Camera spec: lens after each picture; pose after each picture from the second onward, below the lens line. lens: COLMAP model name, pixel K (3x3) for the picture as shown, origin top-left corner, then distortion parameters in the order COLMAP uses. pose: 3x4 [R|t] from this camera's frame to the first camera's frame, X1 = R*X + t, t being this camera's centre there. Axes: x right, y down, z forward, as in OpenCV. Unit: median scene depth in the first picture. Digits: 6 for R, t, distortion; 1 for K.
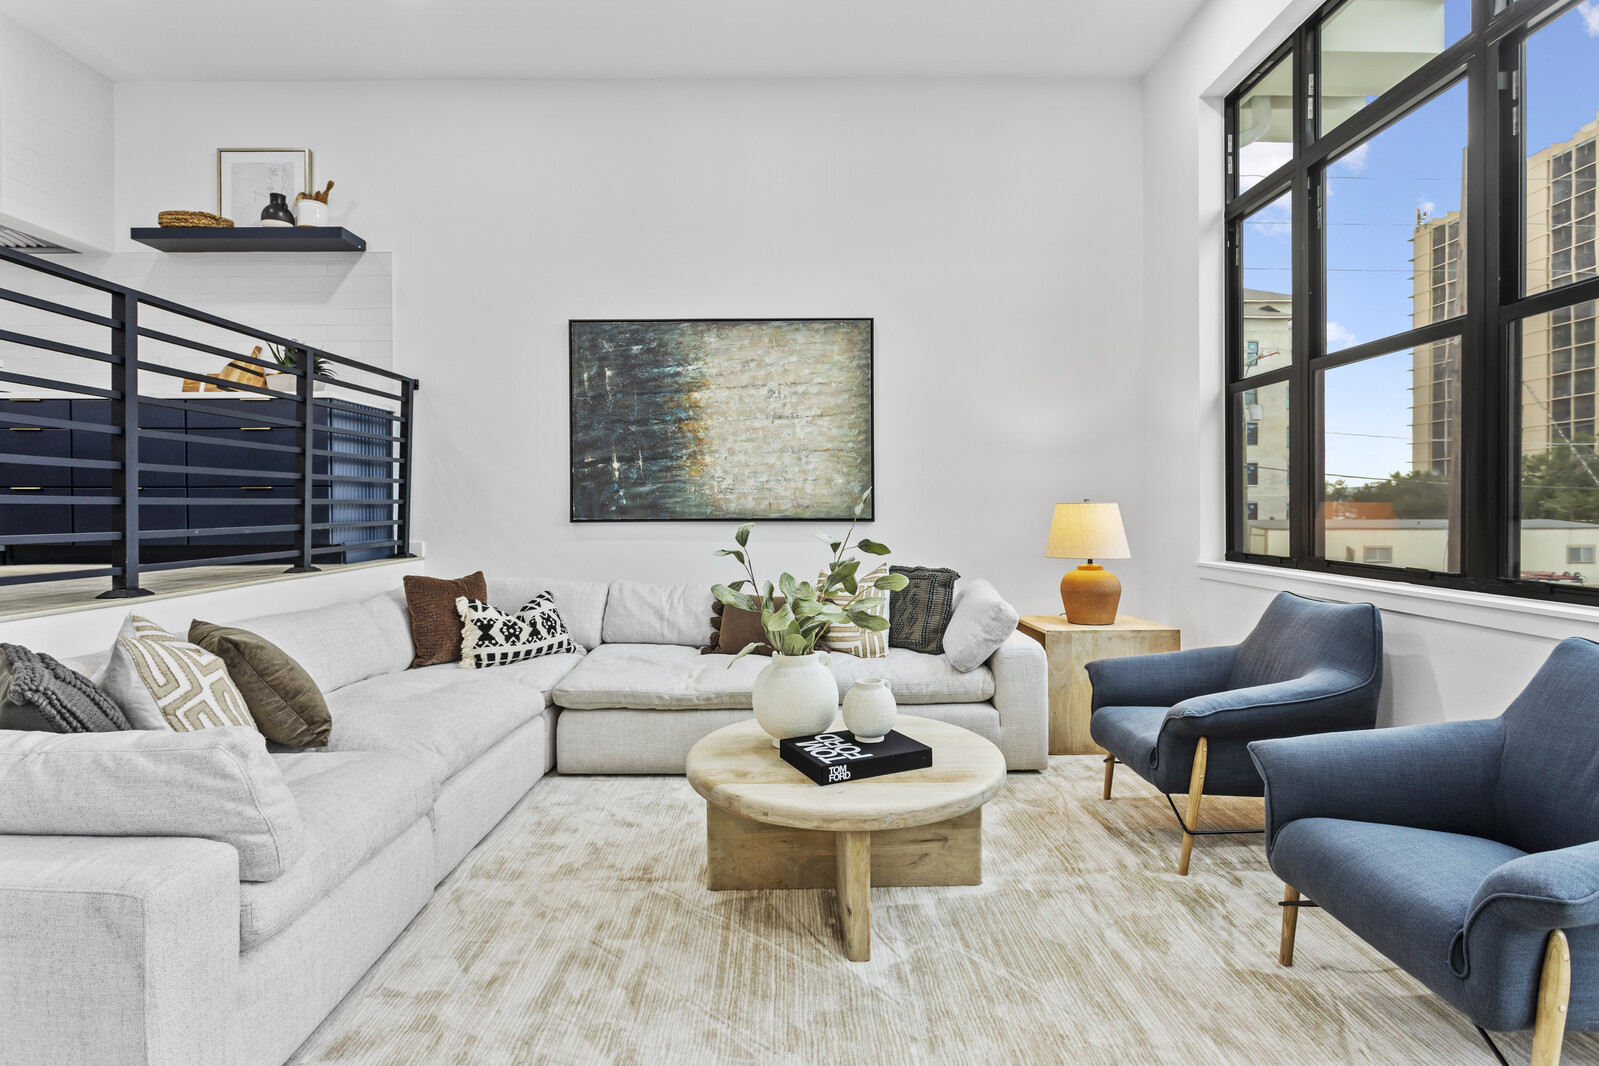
lens RADIAL K [[799.9, 0, 809.3], [0, 799.9, 513.3], [0, 0, 1]] dist [-0.015389, 0.007817]
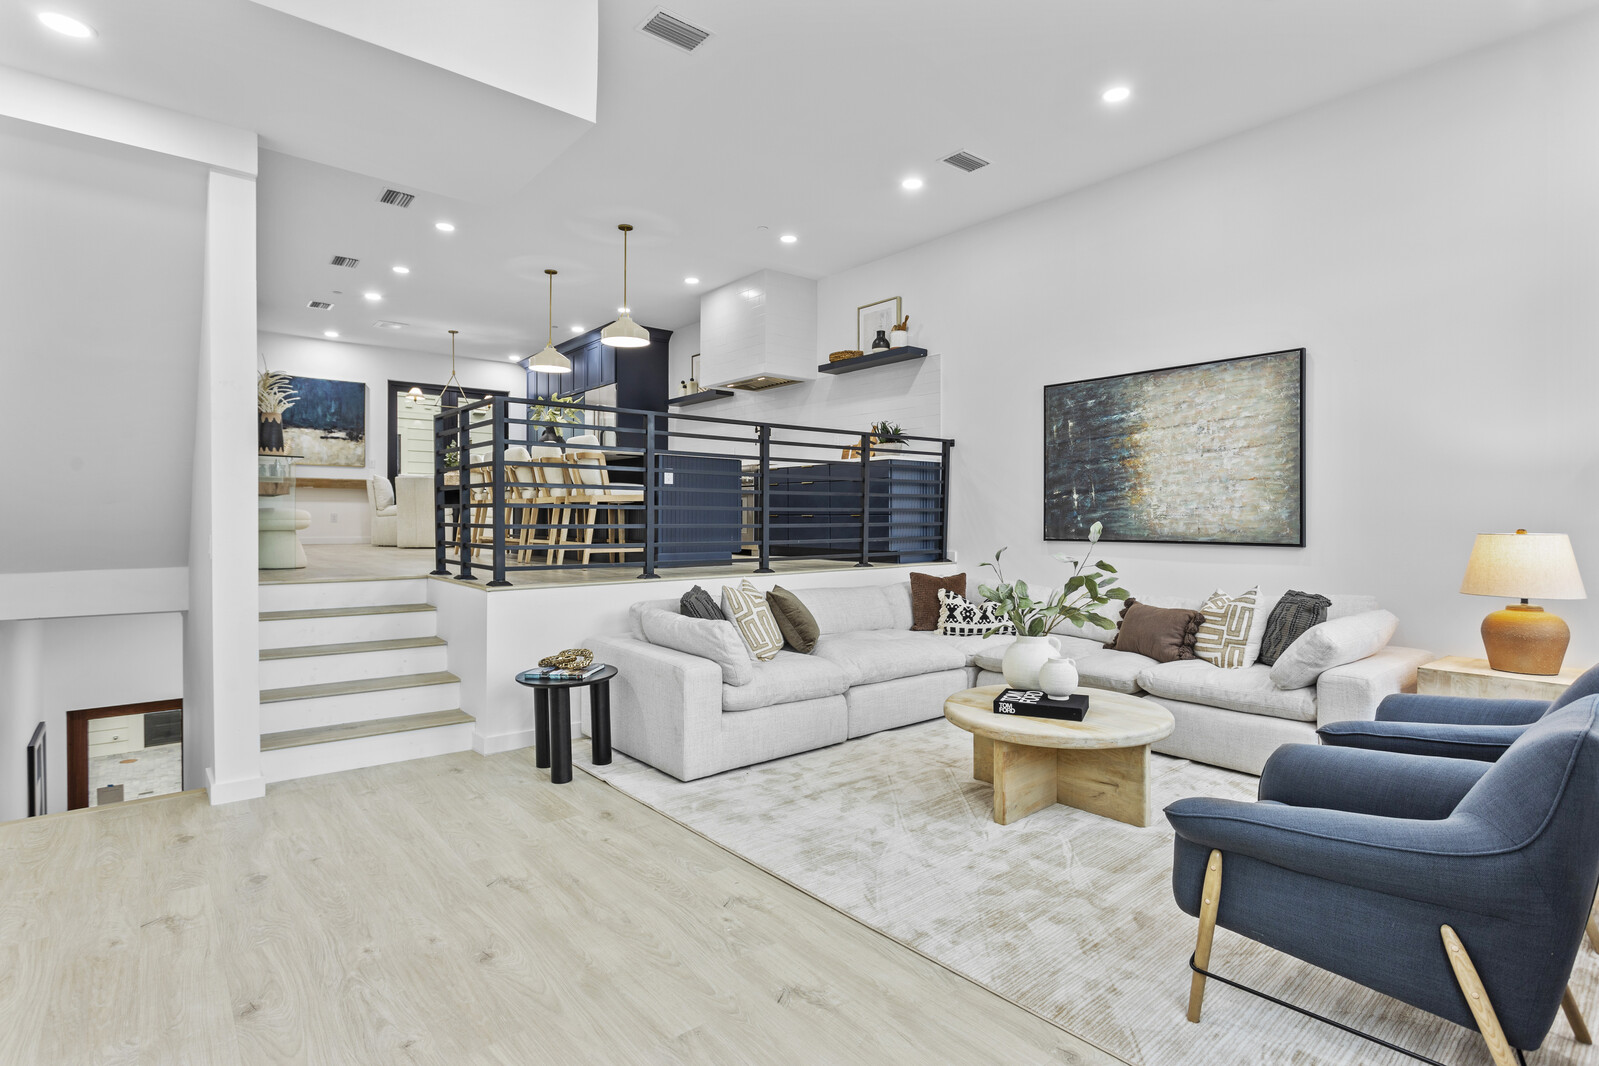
lens RADIAL K [[799.9, 0, 797.2], [0, 799.9, 528.3], [0, 0, 1]] dist [-0.015389, 0.007817]
pose [[0.632746, 0.013186, -0.774248, 0.484600], [-0.010222, 0.999910, 0.008675, -0.017026], [0.774292, 0.002425, 0.632823, -0.149705]]
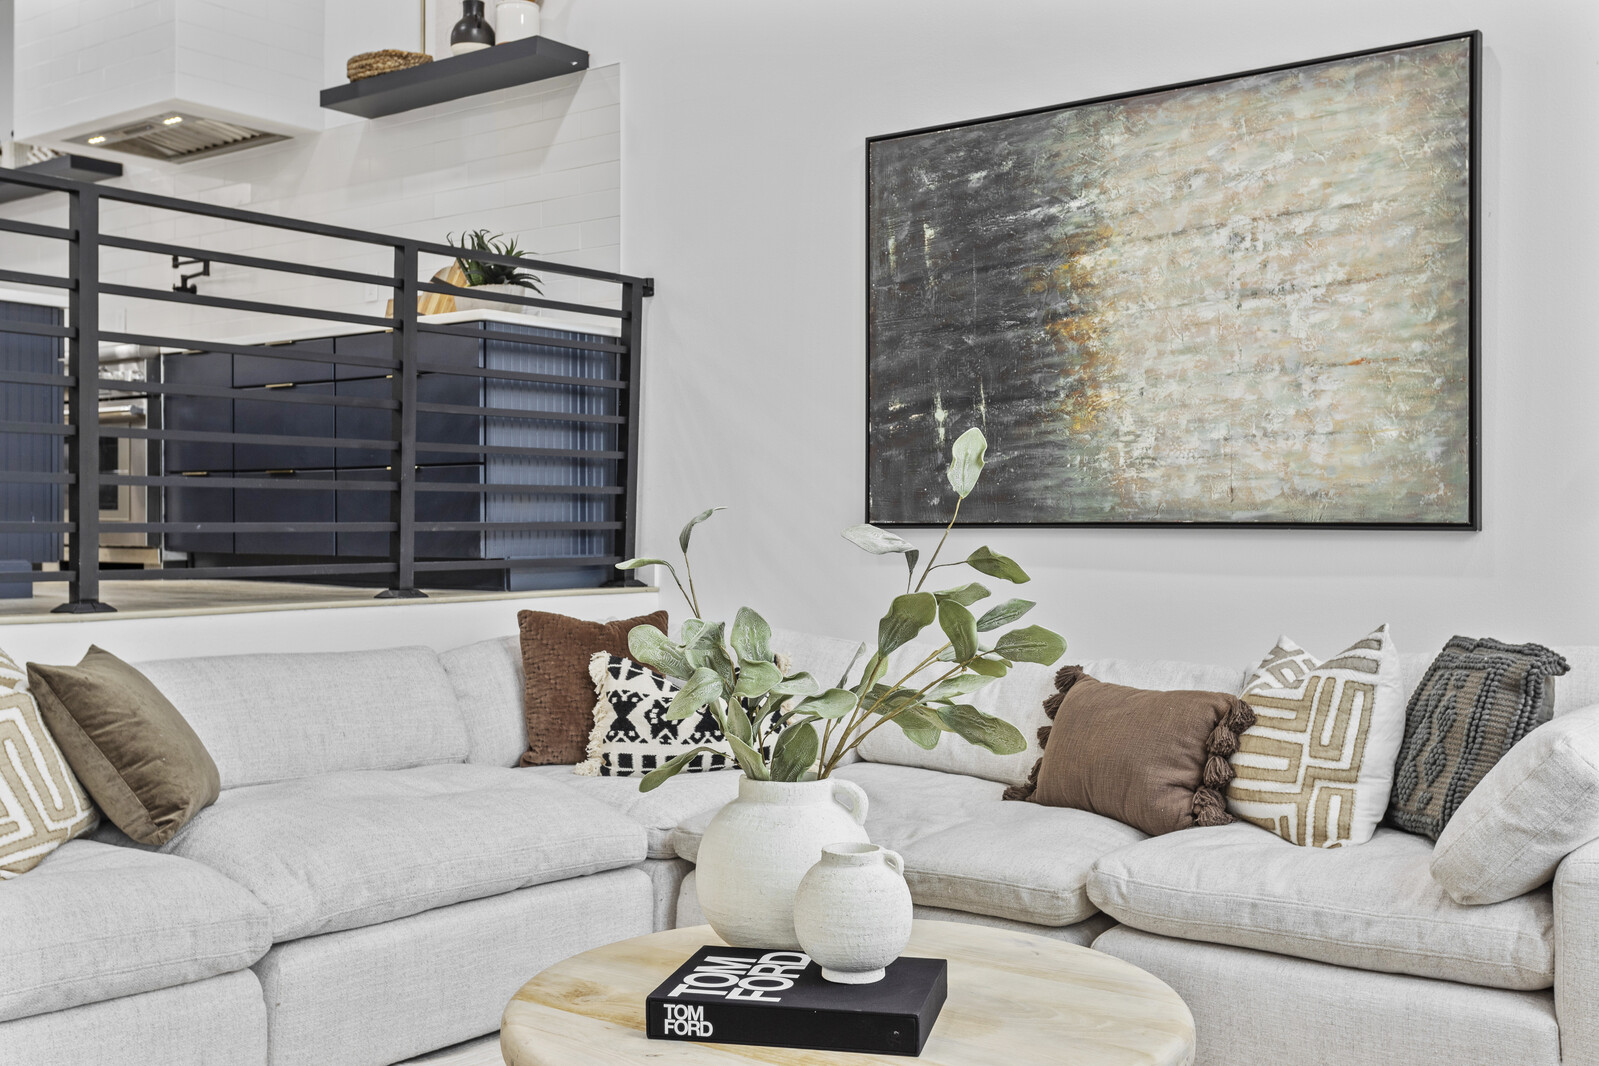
lens RADIAL K [[1653.2, 0, 795.0], [0, 1653.2, 546.6], [0, 0, 1]] dist [0.006361, 0.000000]
pose [[0.791318, 0.012551, -0.611275, 0.340496], [-0.010621, 0.999921, 0.006782, 0.017192], [0.611312, 0.001126, 0.791389, 0.127112]]
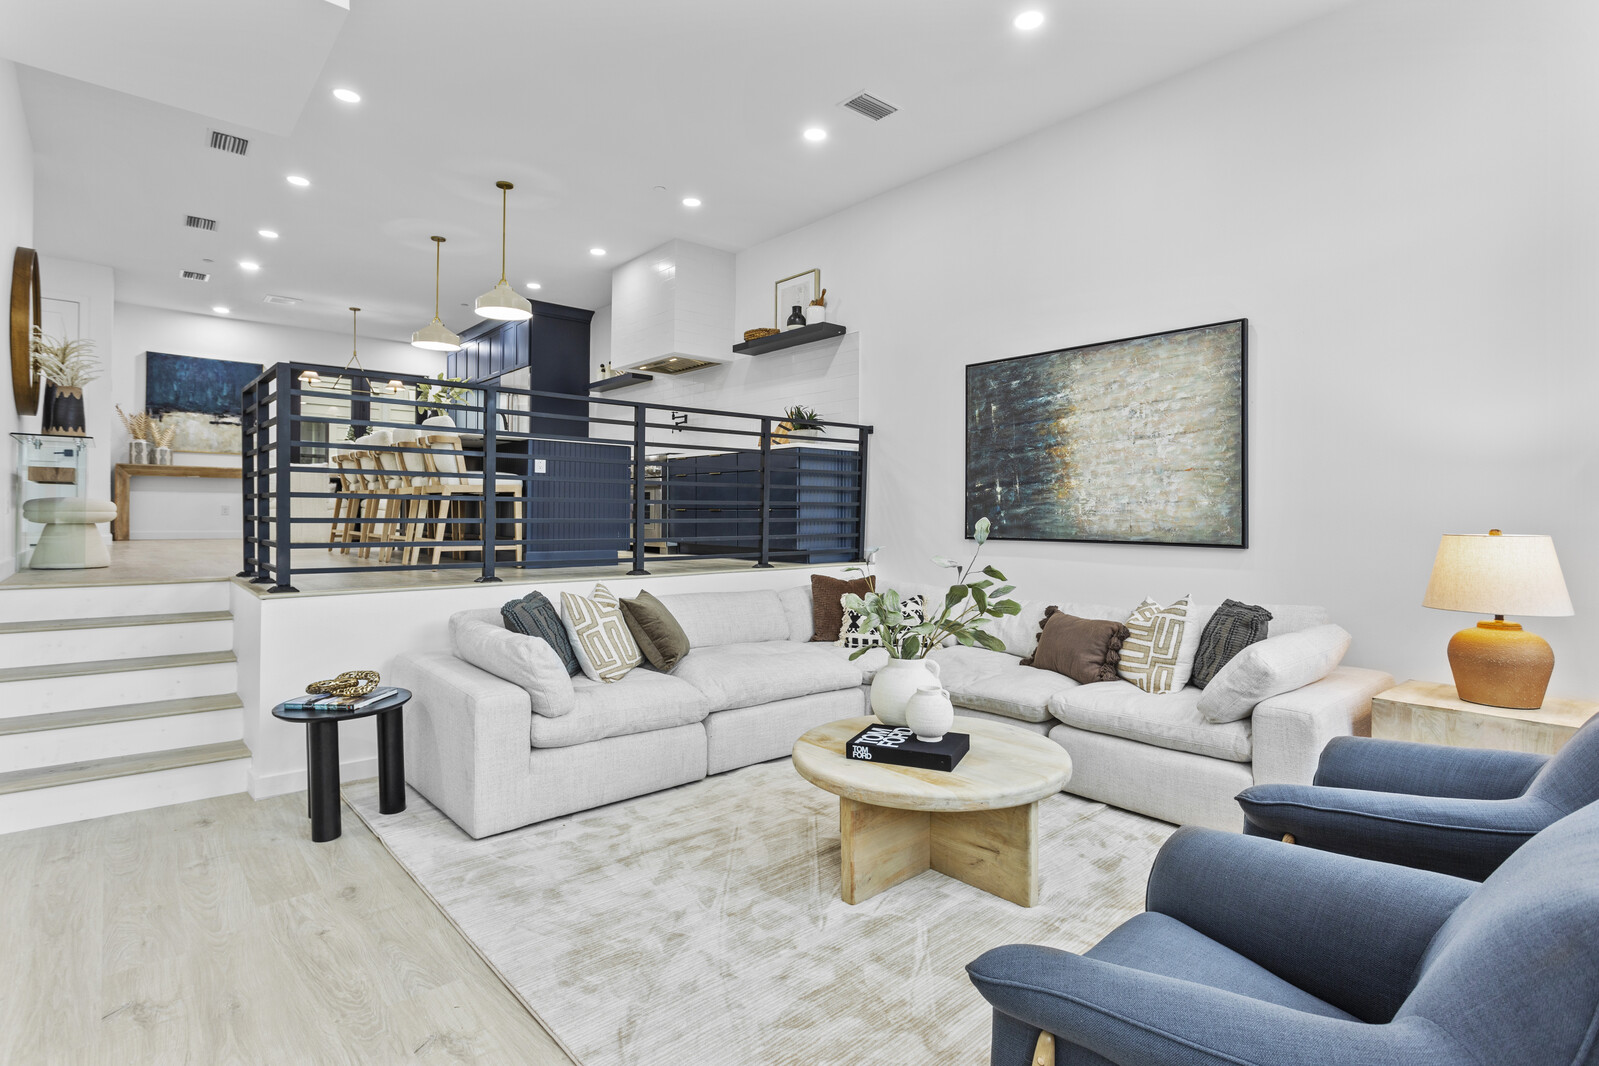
lens RADIAL K [[799.9, 0, 798.6], [0, 799.9, 515.0], [0, 0, 1]] dist [-0.015389, 0.007817]
pose [[0.654163, 0.007959, -0.756312, 0.446628], [-0.015156, 0.999882, -0.002587, -0.018098], [0.756202, 0.013155, 0.654206, 0.056770]]
